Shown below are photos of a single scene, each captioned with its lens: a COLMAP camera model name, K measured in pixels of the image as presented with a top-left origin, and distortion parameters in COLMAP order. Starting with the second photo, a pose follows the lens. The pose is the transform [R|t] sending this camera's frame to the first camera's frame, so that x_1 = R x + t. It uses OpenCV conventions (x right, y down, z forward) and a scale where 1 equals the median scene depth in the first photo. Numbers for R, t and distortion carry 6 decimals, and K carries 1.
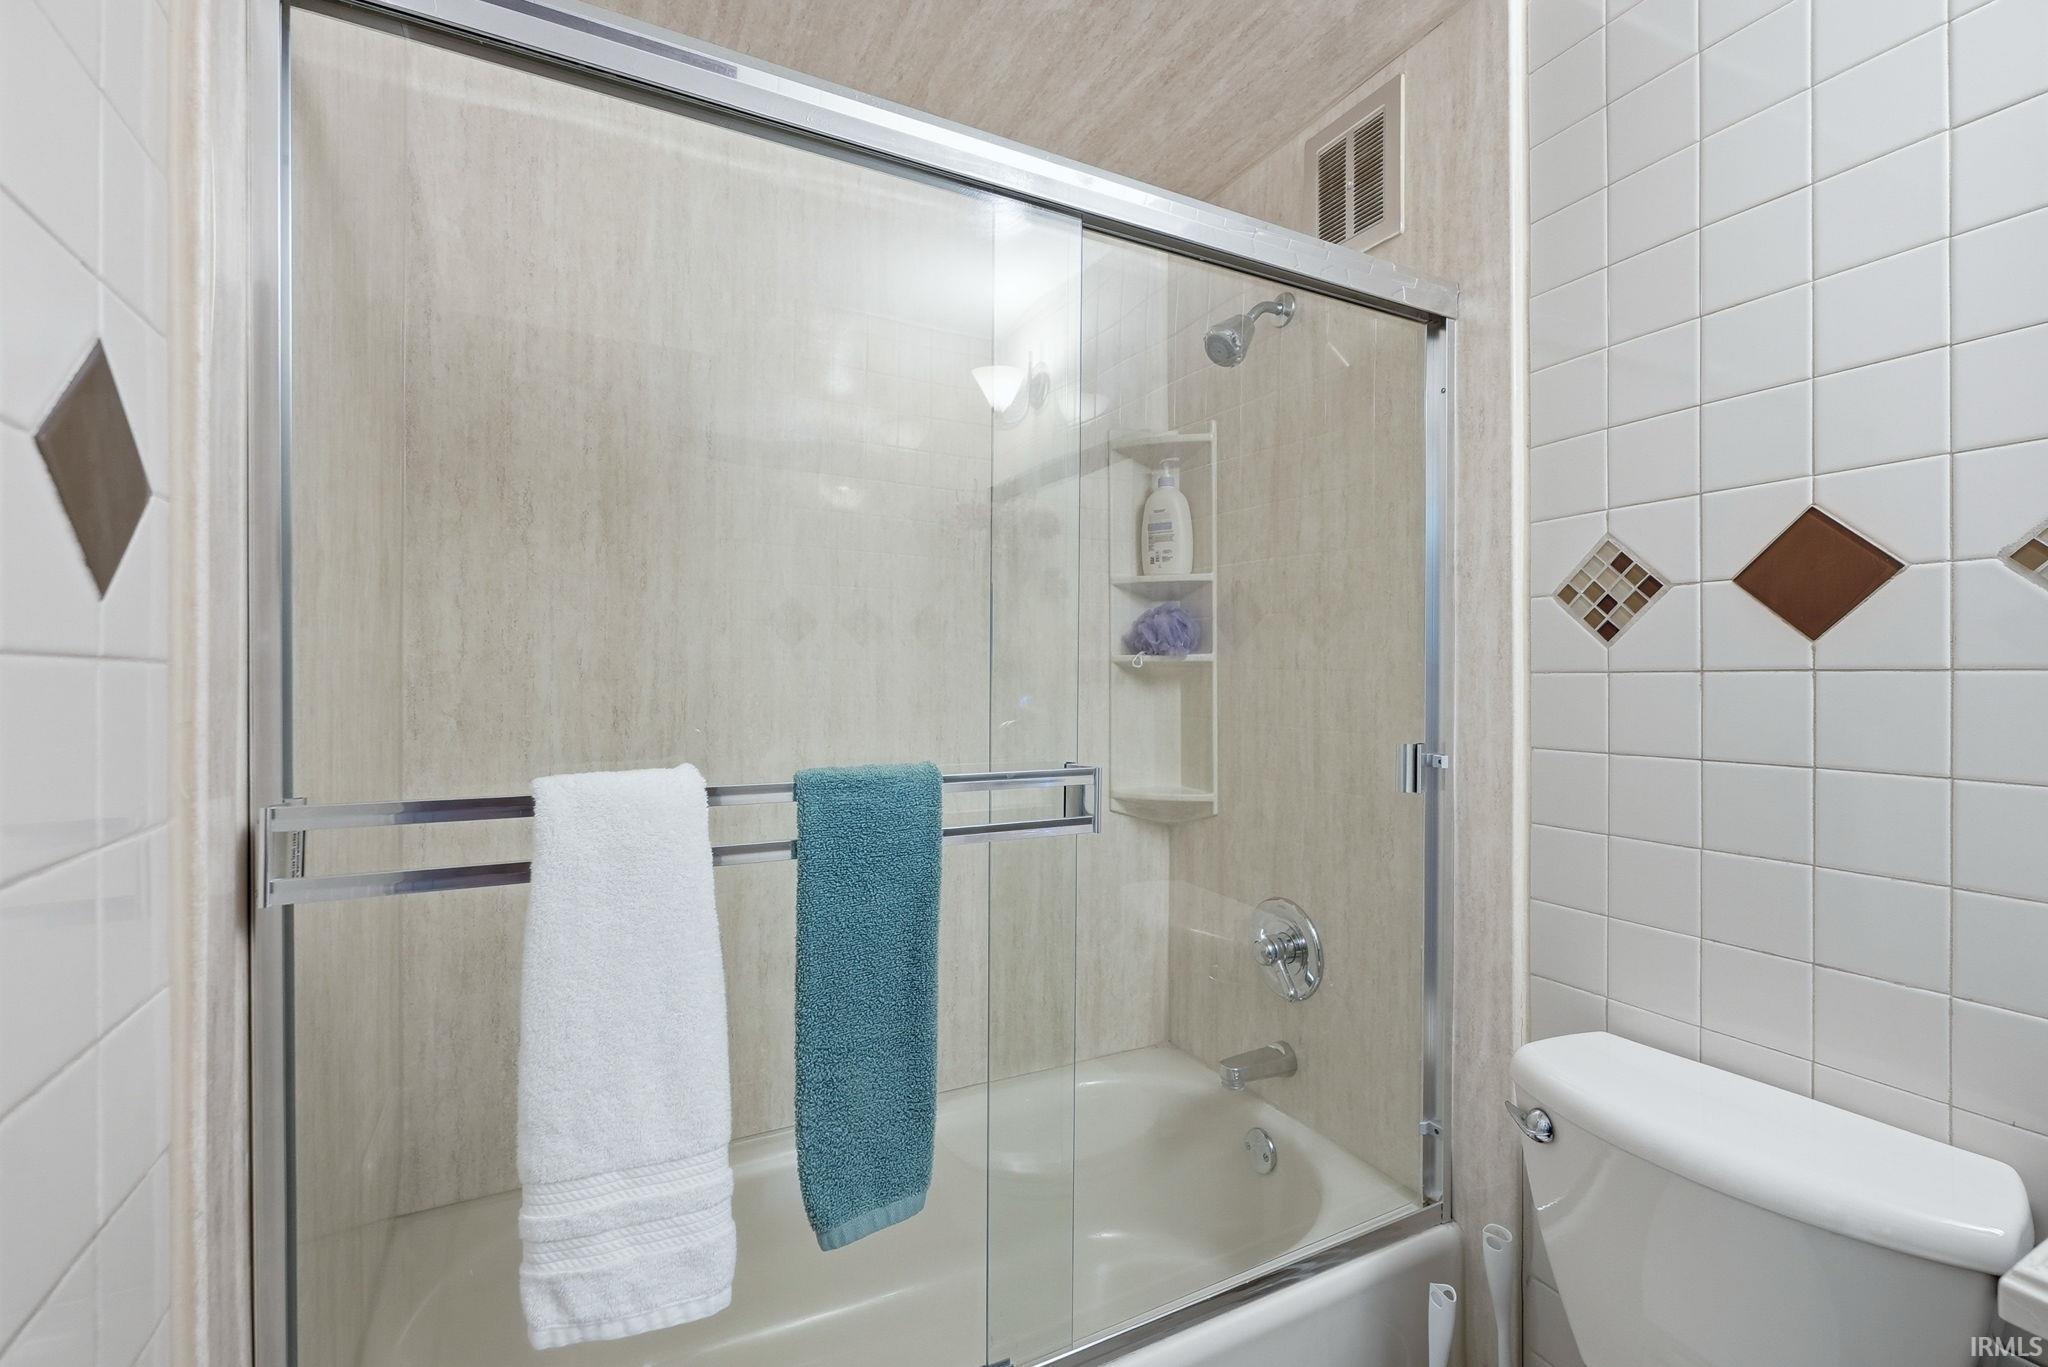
lens RADIAL K [[861.0, 0, 1004.3], [0, 861.0, 683.4], [0, 0, 1]] dist [0.000246, -0.000480]
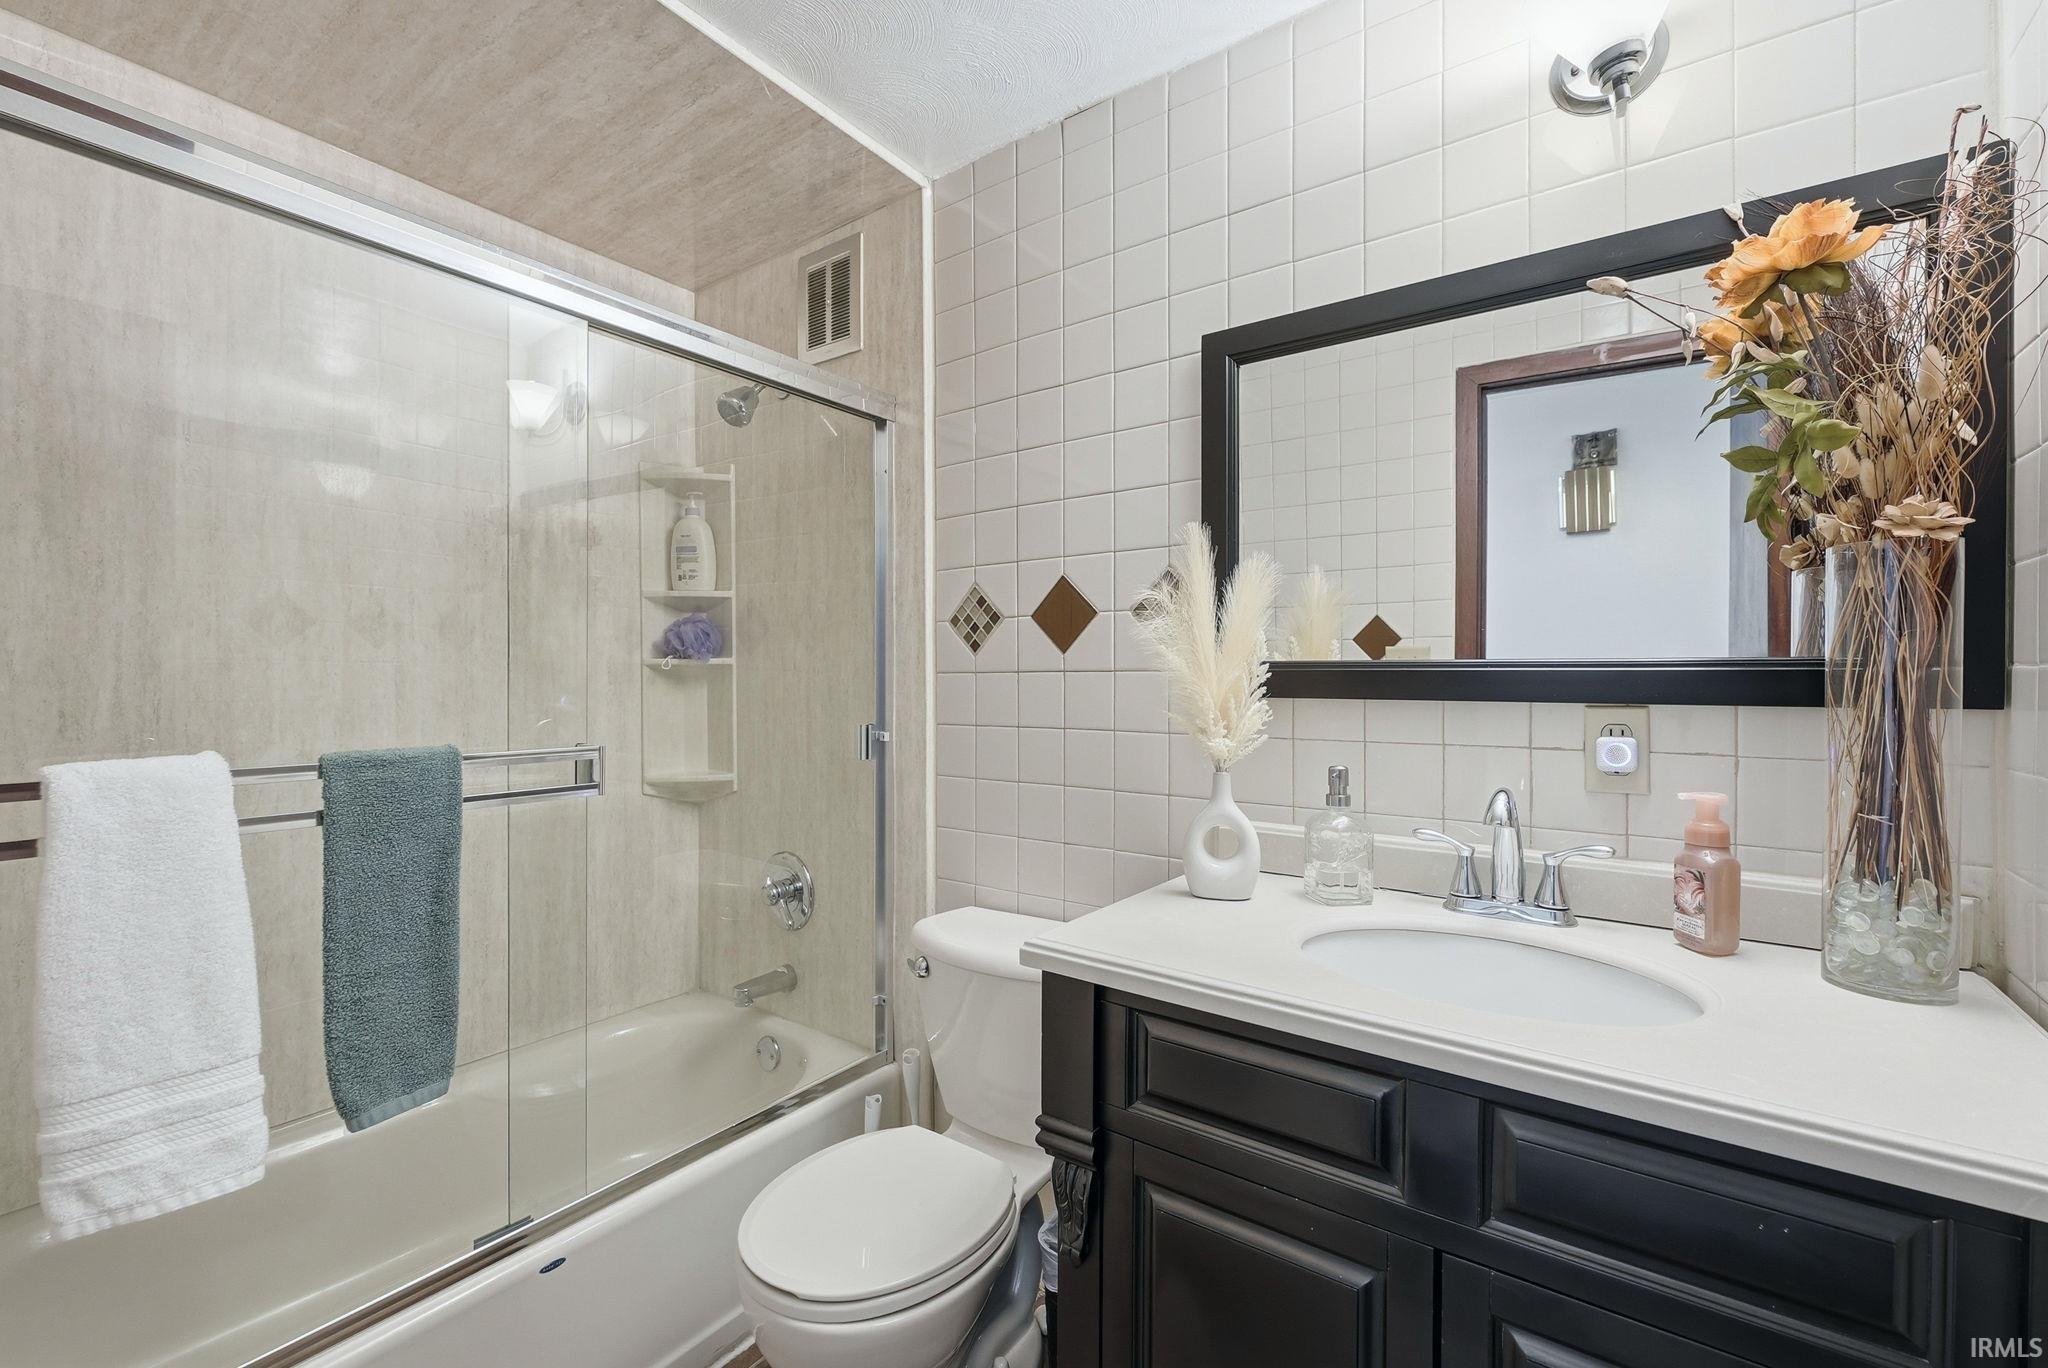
lens RADIAL K [[861.0, 0, 1004.3], [0, 861.0, 683.9], [0, 0, 1]] dist [0.000246, -0.000480]
pose [[0.889853, -0.007513, 0.456185, 0.041707], [0.008009, 0.999968, 0.000846, 0.005180], [-0.456176, 0.002900, 0.889885, -0.341361]]
